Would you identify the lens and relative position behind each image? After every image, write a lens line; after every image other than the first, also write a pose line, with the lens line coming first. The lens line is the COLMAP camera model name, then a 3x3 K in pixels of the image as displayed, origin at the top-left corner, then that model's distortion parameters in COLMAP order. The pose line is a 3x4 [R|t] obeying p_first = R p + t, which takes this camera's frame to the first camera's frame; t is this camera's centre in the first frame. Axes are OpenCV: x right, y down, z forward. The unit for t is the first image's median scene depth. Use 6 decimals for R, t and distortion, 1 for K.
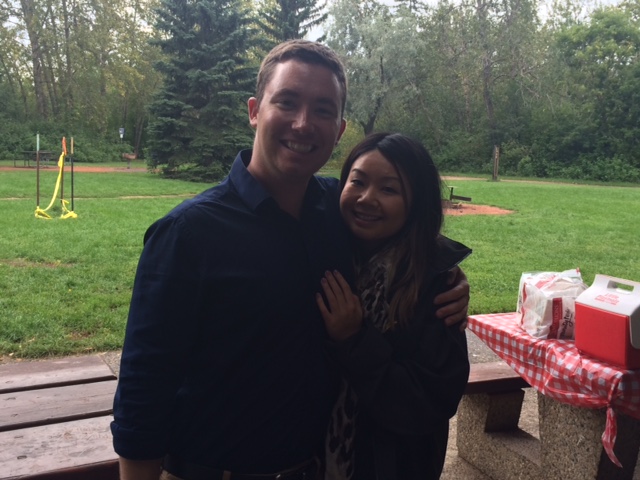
lens RADIAL K [[714.4, 0, 322.4], [0, 714.4, 240.5], [0, 0, 1]] dist [0.038974, 0.000000]
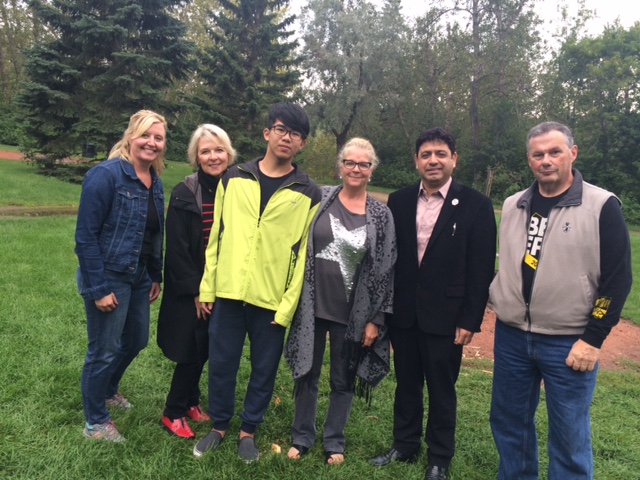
lens RADIAL K [[547.1, 0, 317.6], [0, 547.1, 238.7], [0, 0, 1]] dist [0.036880, -0.051792]
pose [[0.996129, 0.083960, 0.026025, 0.030154], [-0.084350, 0.996334, 0.014240, -0.039154], [-0.024734, -0.016380, 0.999560, 0.328069]]
